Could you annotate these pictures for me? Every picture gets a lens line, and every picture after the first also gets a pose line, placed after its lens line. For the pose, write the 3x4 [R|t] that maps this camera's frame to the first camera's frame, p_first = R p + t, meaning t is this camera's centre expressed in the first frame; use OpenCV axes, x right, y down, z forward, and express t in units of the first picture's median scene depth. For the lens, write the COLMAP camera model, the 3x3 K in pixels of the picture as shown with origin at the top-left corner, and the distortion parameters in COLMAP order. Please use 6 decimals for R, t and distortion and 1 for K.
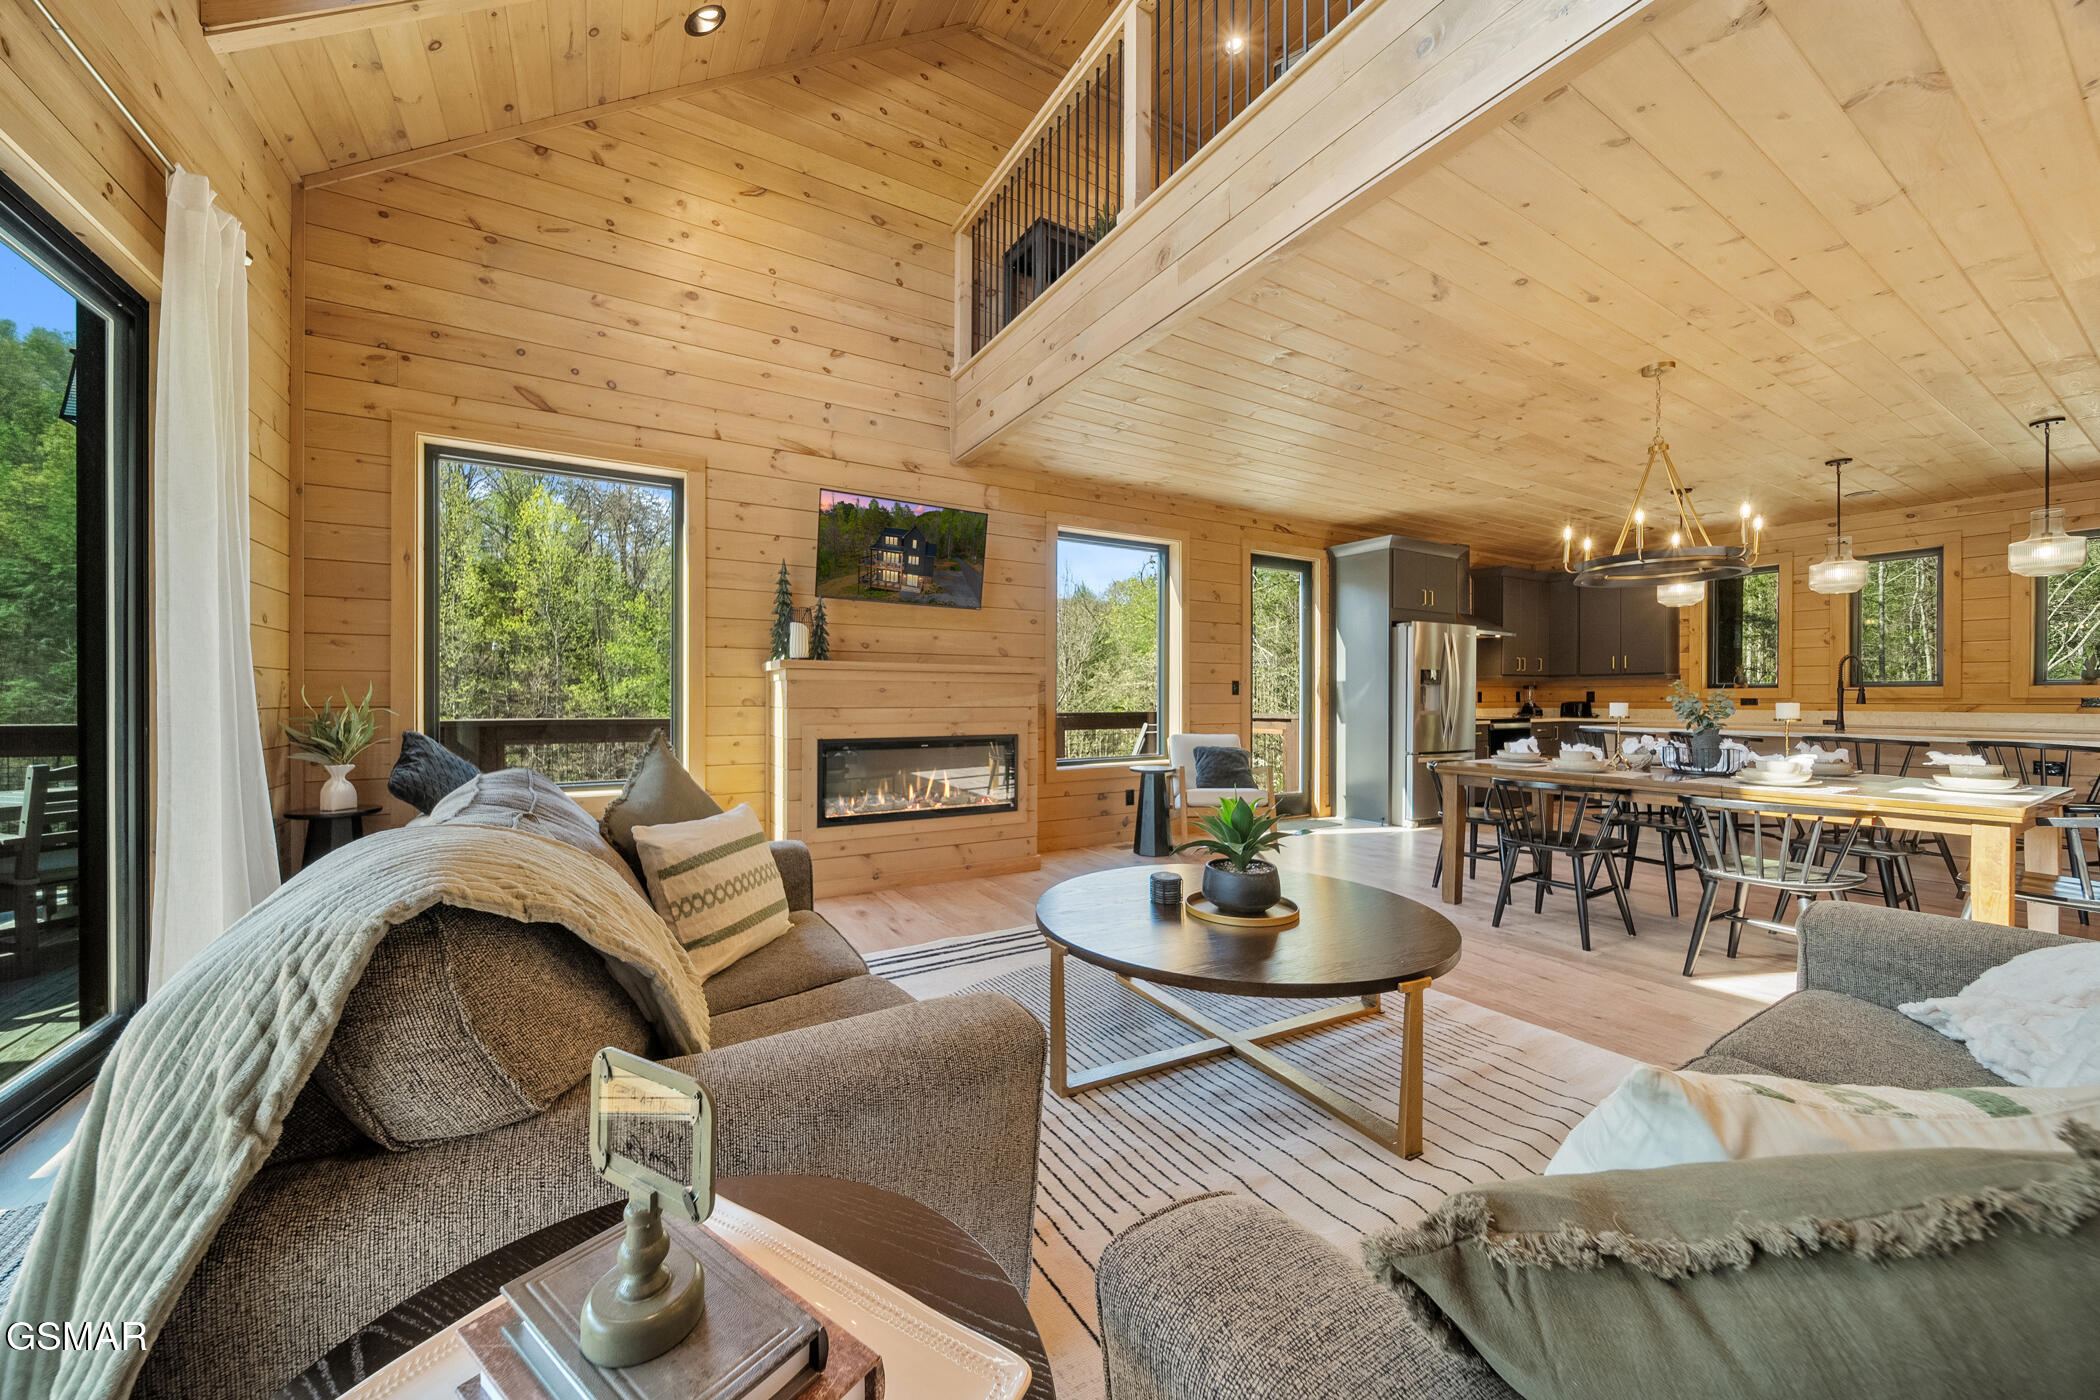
lens RADIAL K [[744.7, 0, 1049.3], [0, 744.7, 705.1], [0, 0, 1]] dist [0.003343, 0.000109]
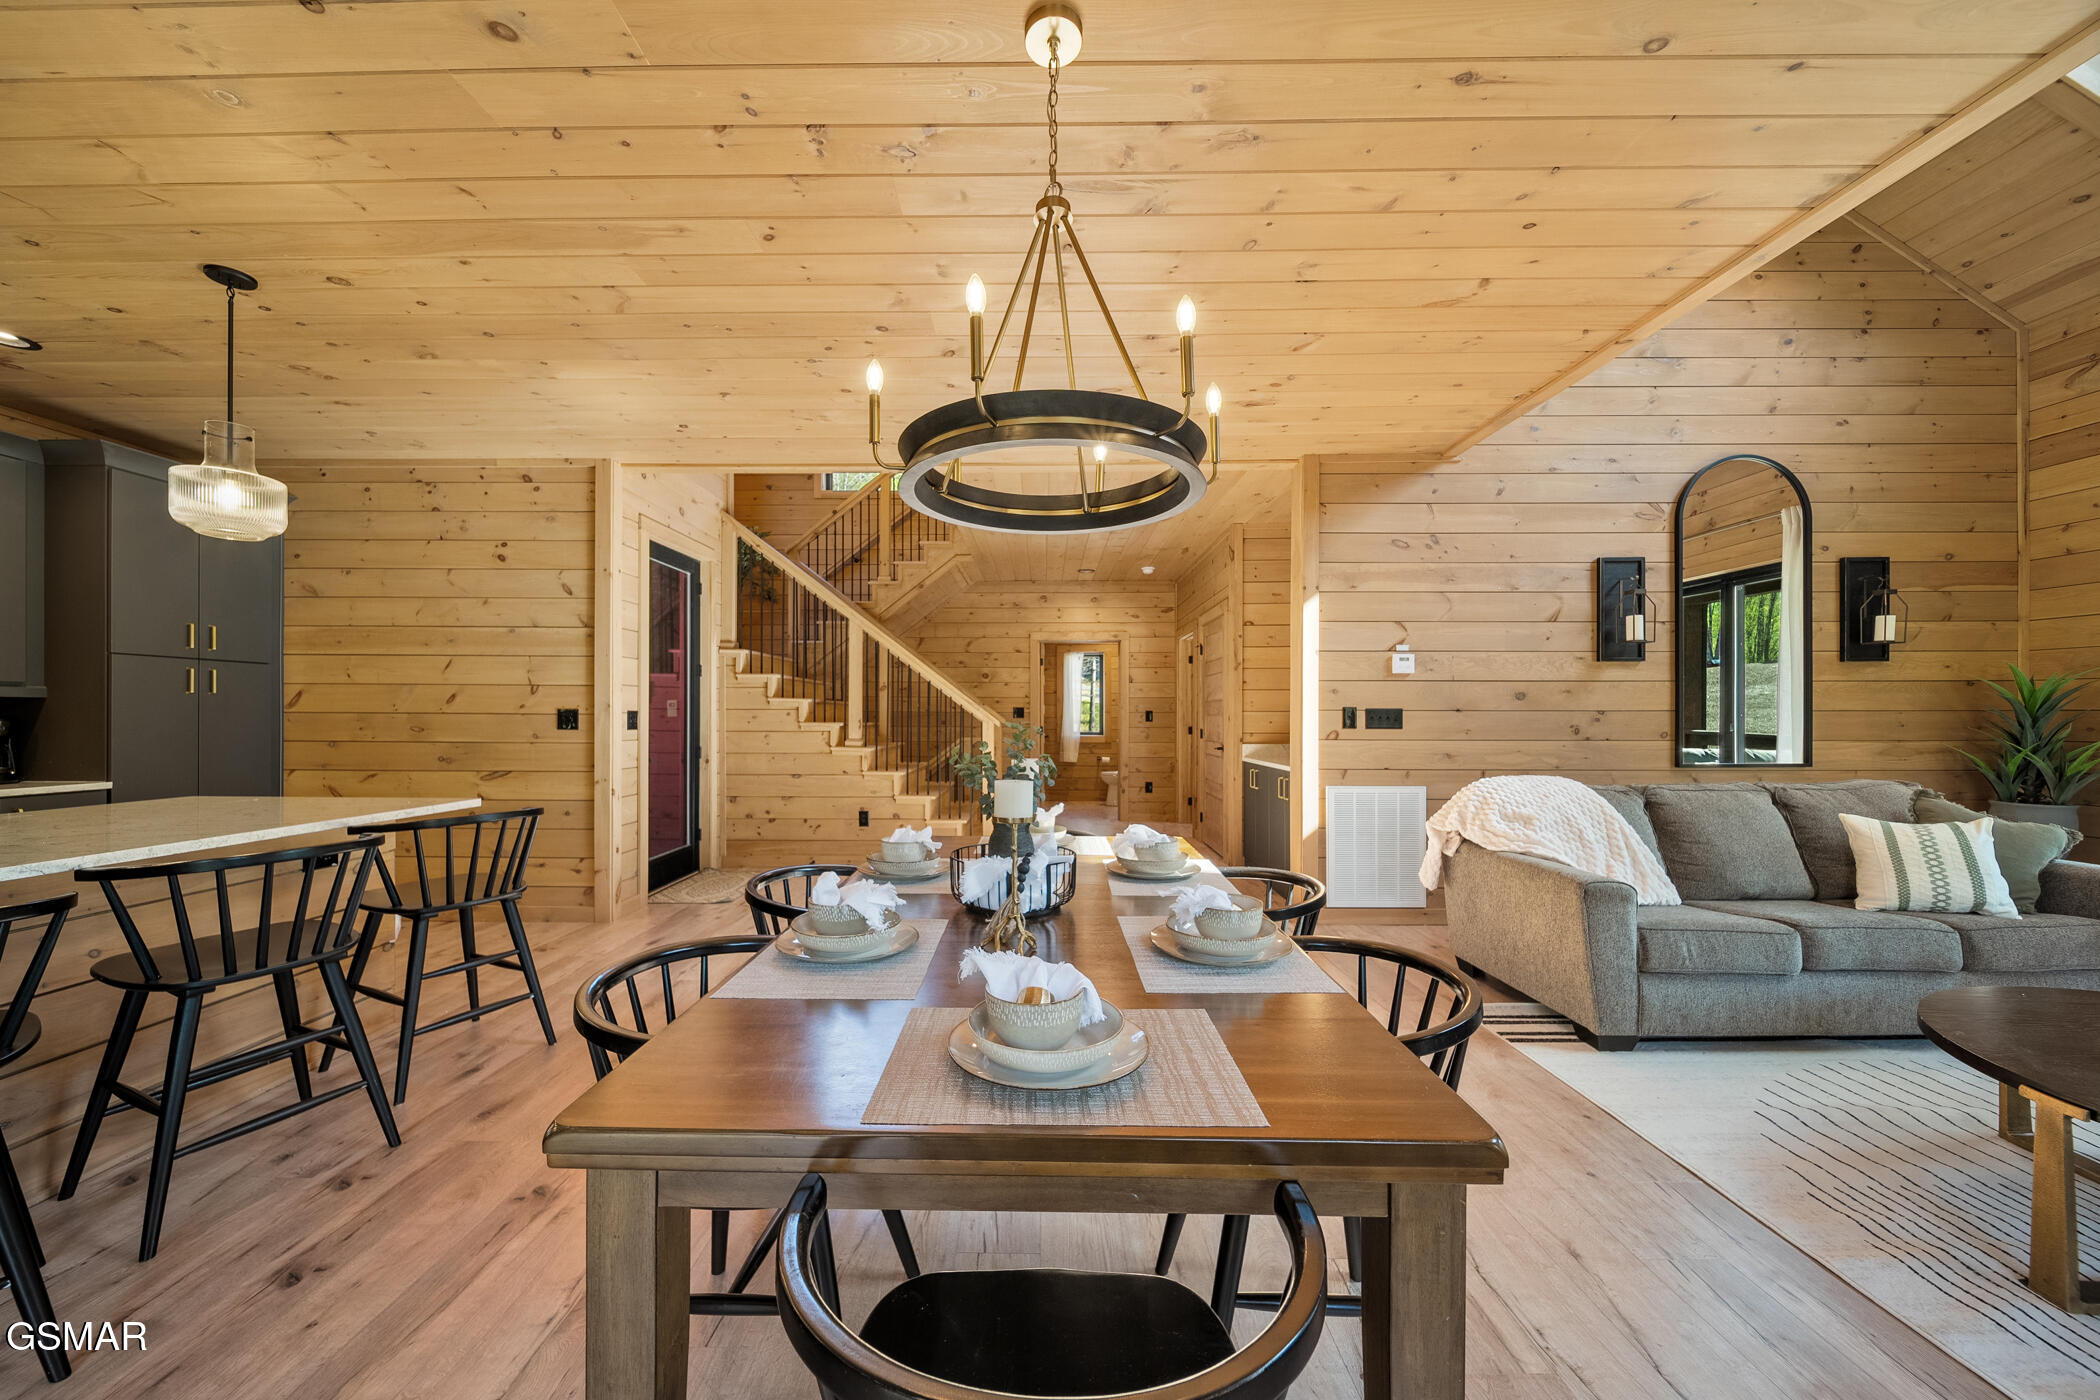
lens RADIAL K [[744.7, 0, 1029.8], [0, 744.7, 716.4], [0, 0, 1]] dist [0.003343, 0.000109]
pose [[-0.846400, -0.003064, 0.532540, 0.408222], [0.003096, 0.999938, 0.010674, -0.032911], [-0.532539, 0.010683, -0.846338, 0.994025]]
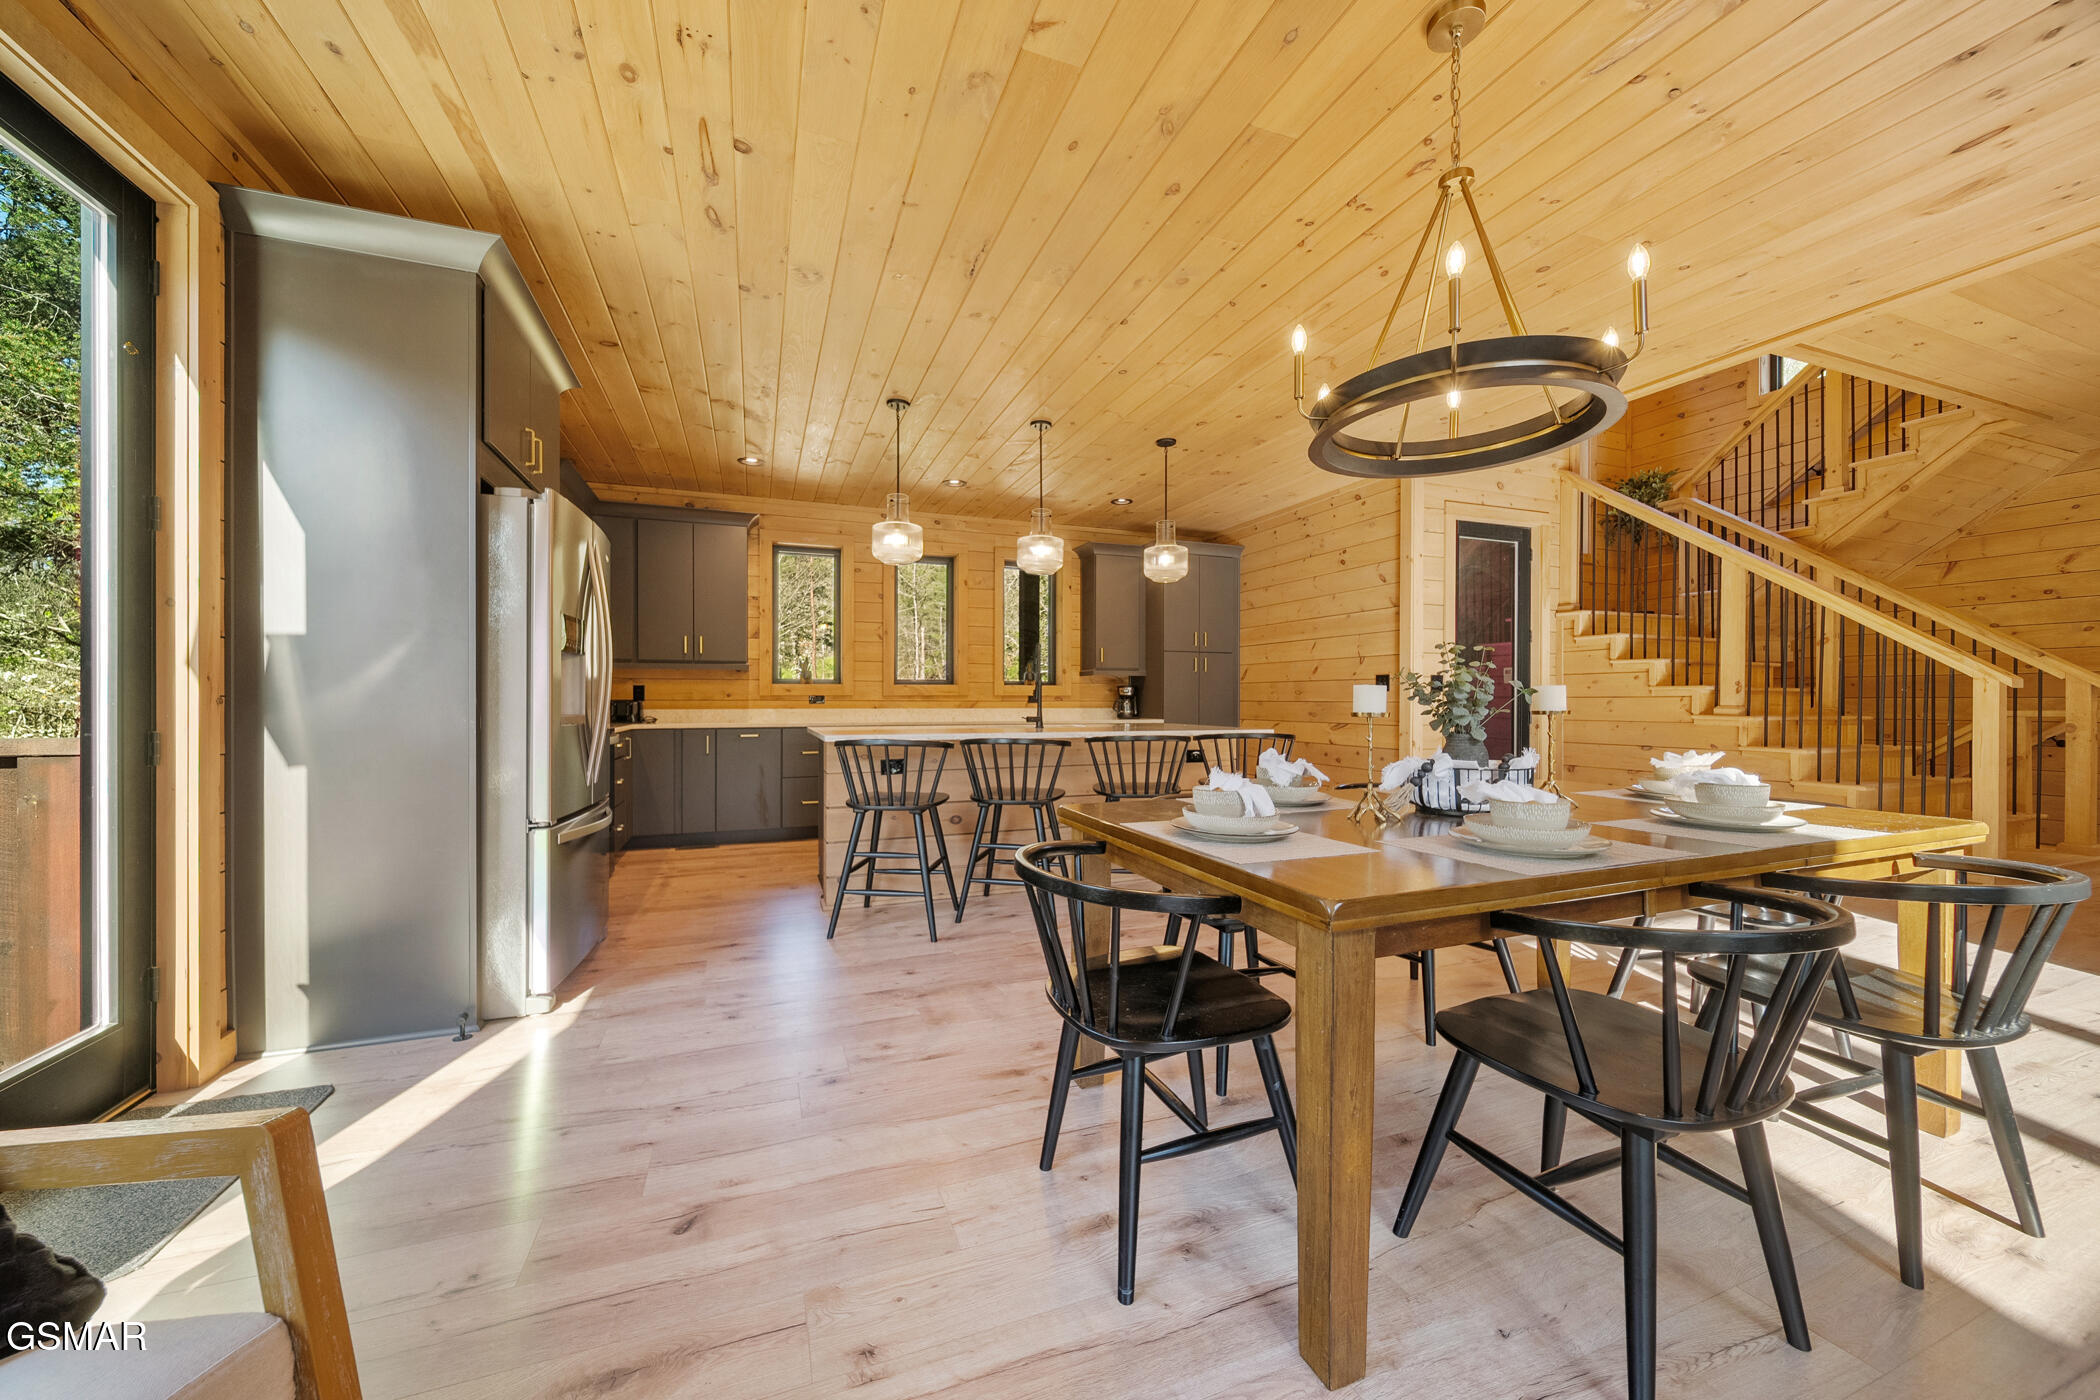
lens RADIAL K [[744.7, 0, 1036.1], [0, 744.7, 701.1], [0, 0, 1]] dist [0.003343, 0.000109]
pose [[0.175634, 0.001915, 0.984454, 0.180032], [0.008931, 0.999954, -0.003539, 0.003713], [-0.984415, 0.009414, 0.175608, 0.851046]]
